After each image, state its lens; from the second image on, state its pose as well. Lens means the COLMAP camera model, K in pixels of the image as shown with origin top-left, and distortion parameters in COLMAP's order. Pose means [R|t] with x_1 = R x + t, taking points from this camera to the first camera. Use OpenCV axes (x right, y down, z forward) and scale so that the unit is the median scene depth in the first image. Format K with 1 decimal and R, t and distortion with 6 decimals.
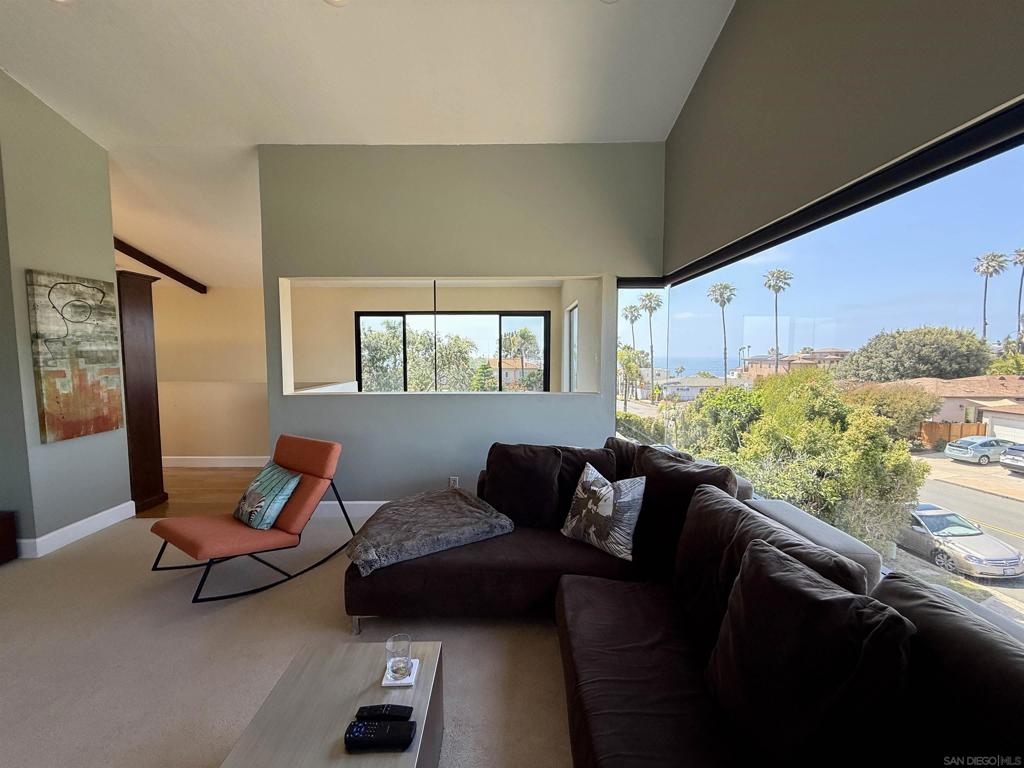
lens RADIAL K [[408.6, 0, 515.9], [0, 408.6, 376.6], [0, 0, 1]] dist [0.000486, 0.000257]
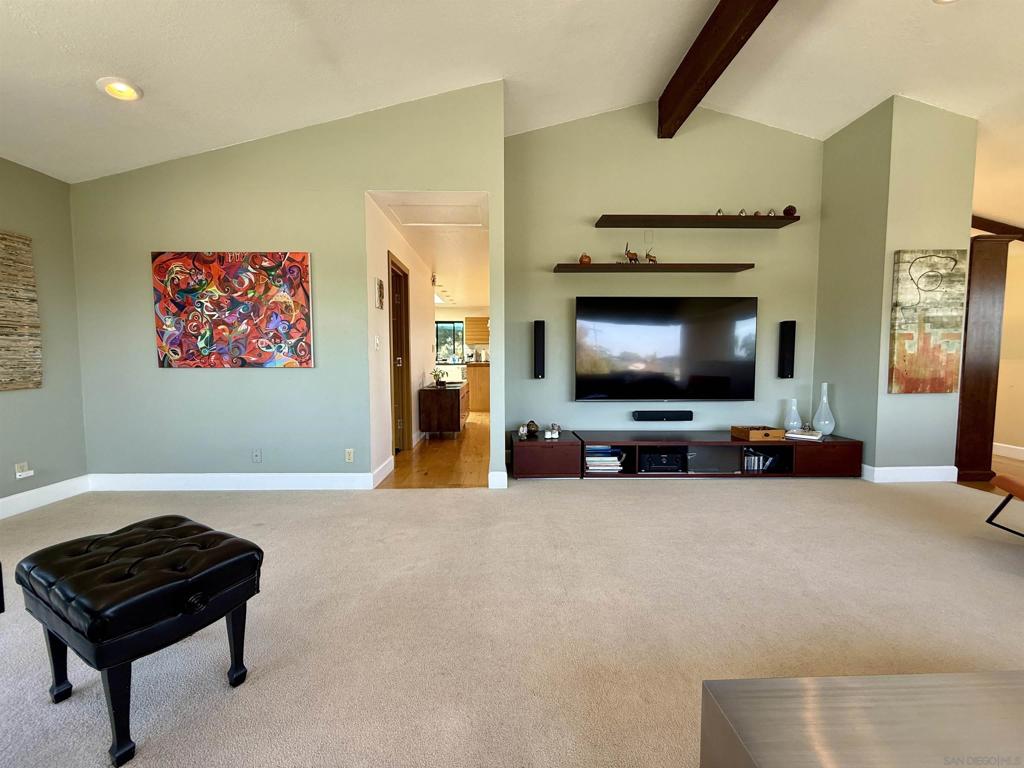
lens RADIAL K [[410.6, 0, 509.5], [0, 410.6, 380.6], [0, 0, 1]] dist [0.003114, 0.000375]
pose [[0.015823, 0.066822, -0.997639, 0.053622], [-0.061331, 0.995950, 0.065736, 0.104596], [0.997992, 0.060147, 0.019857, -0.151494]]
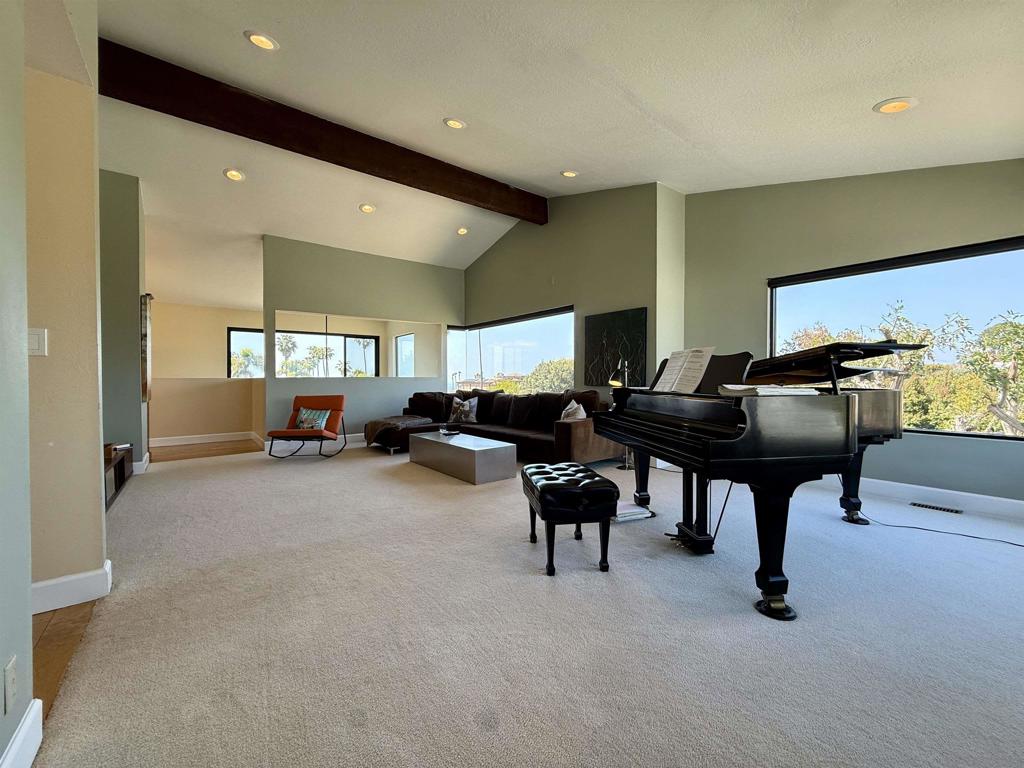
lens RADIAL K [[410.6, 0, 509.5], [0, 410.6, 380.6], [0, 0, 1]] dist [0.003114, 0.000375]
pose [[0.798994, -0.002298, 0.601334, -0.884538], [0.035405, 0.998438, -0.043227, 0.181077], [-0.600296, 0.055829, 0.797827, -1.043639]]
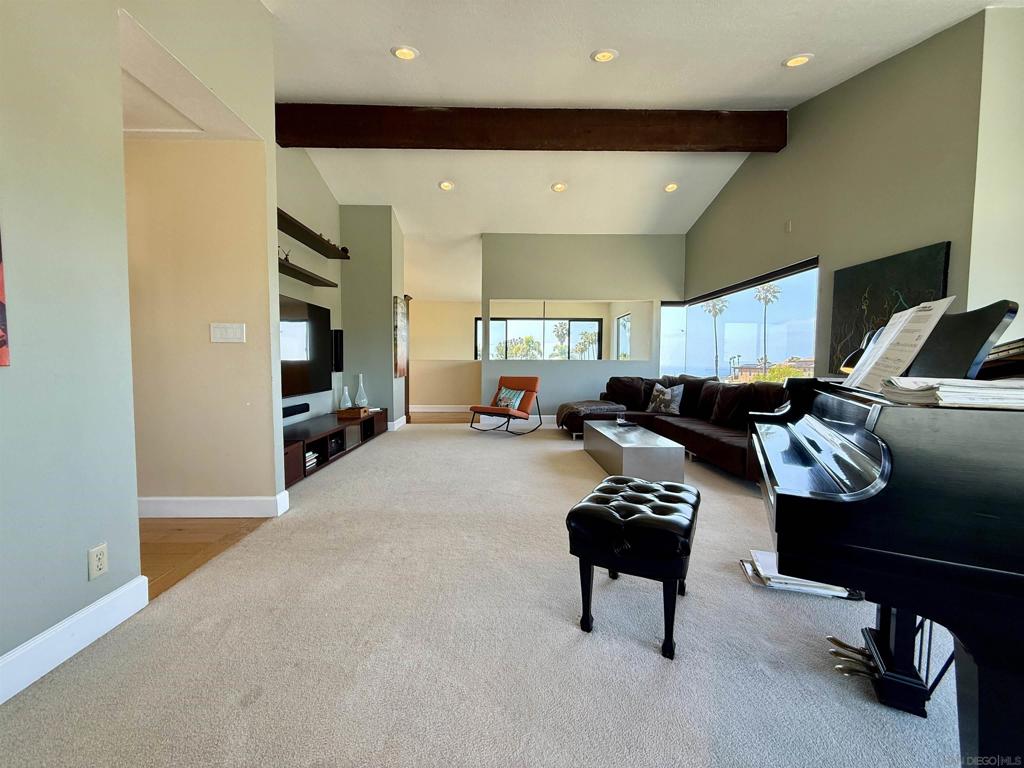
lens RADIAL K [[410.6, 0, 509.5], [0, 410.6, 380.6], [0, 0, 1]] dist [0.003114, 0.000375]
pose [[0.999928, 0.009983, 0.006717, -0.521905], [-0.009903, 0.999880, -0.011920, 0.180406], [-0.006835, 0.011852, 0.999906, -1.024901]]
